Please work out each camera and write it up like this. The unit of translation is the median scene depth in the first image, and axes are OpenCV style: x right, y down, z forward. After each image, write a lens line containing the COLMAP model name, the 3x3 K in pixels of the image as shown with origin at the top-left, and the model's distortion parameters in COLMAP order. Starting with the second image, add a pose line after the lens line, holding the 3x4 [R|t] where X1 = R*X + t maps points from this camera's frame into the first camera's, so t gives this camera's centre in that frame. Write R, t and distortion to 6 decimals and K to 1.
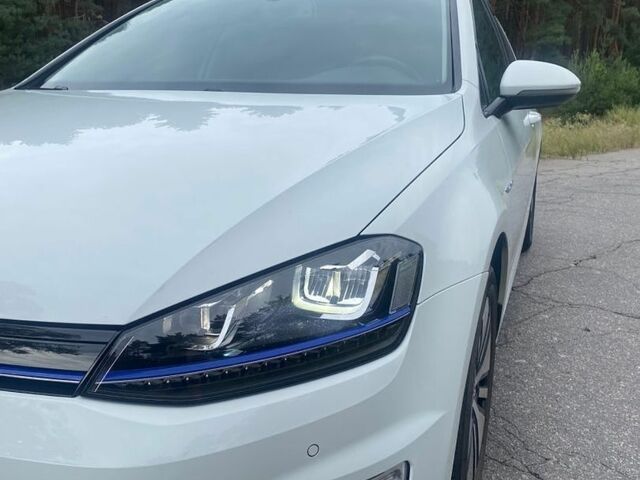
lens RADIAL K [[652.2, 0, 320.0], [0, 652.2, 240.0], [0, 0, 1]] dist [0.006962, 0.007452]
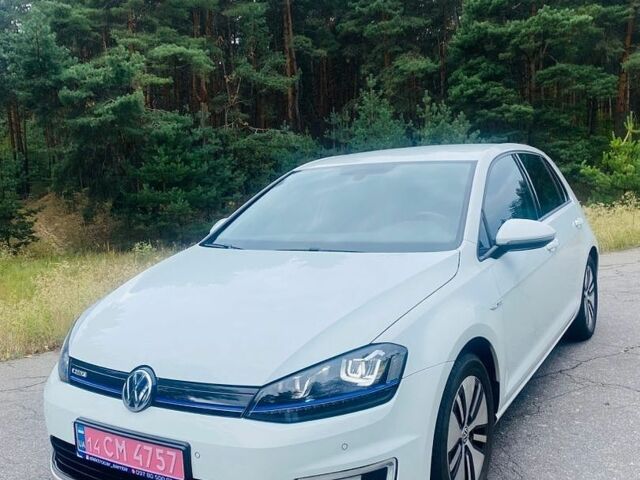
lens RADIAL K [[645.9, 0, 320.0], [0, 645.9, 240.0], [0, 0, 1]] dist [0.114834, -0.307539]
pose [[0.977946, -0.035870, -0.205754, 0.152662], [0.010577, 0.992383, -0.122736, -0.038011], [0.208589, 0.117853, 0.970877, -0.483627]]
